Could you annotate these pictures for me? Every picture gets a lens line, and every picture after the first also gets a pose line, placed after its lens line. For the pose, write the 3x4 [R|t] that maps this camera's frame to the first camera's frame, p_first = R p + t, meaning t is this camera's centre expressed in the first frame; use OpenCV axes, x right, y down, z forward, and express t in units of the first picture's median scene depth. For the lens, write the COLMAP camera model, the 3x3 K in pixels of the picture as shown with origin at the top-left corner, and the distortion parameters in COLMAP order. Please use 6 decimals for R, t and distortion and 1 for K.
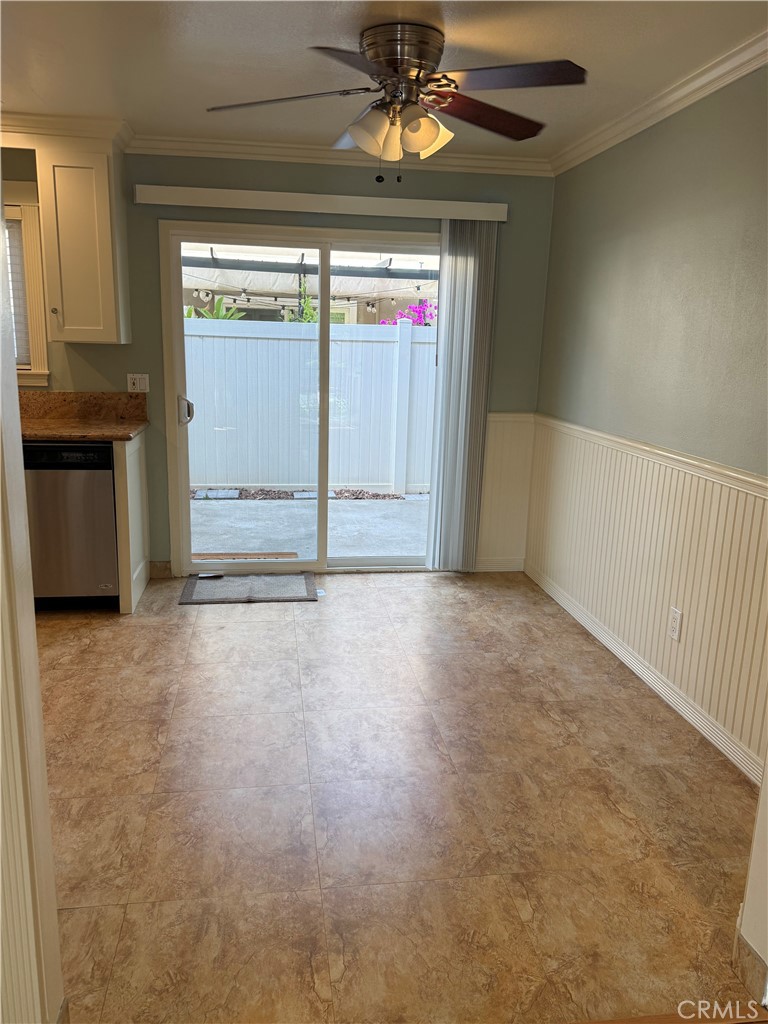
lens RADIAL K [[782.0, 0, 384.0], [0, 782.0, 512.0], [0, 0, 1]] dist [0.034872, -0.060815]
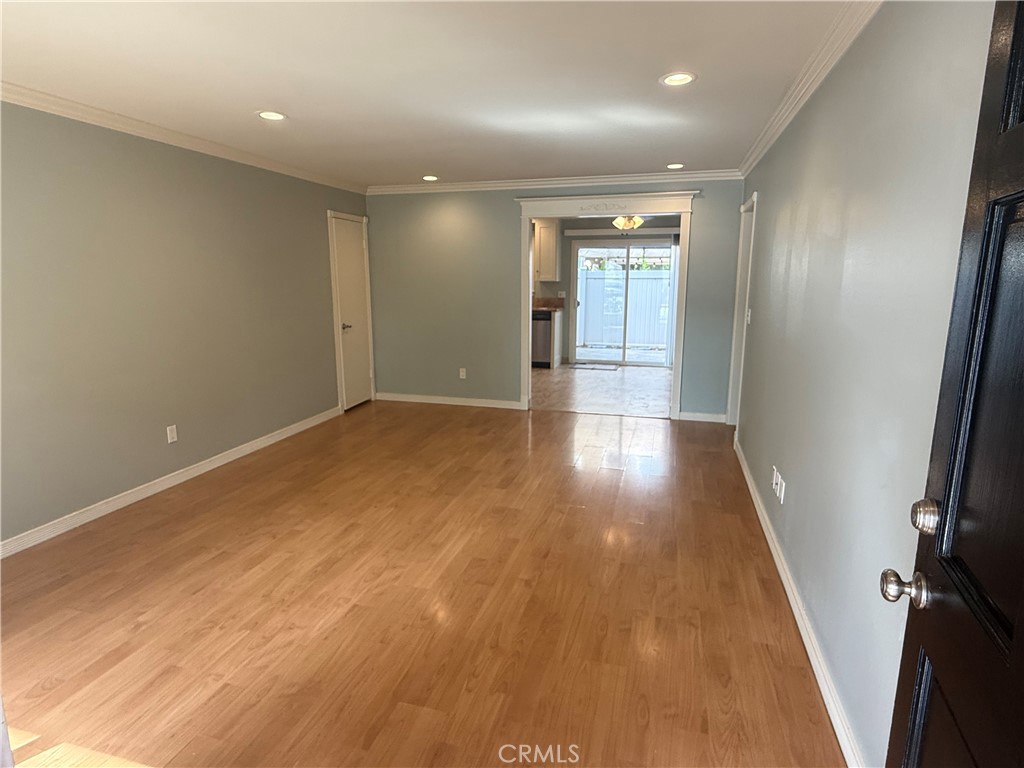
lens RADIAL K [[561.3, 0, 512.0], [0, 561.3, 384.0], [0, 0, 1]] dist [-0.002245, -0.000170]
pose [[0.912833, 0.052346, -0.404964, 0.388315], [-0.069276, 0.997225, -0.027255, 0.240800], [0.402414, 0.052934, 0.913926, -0.986693]]
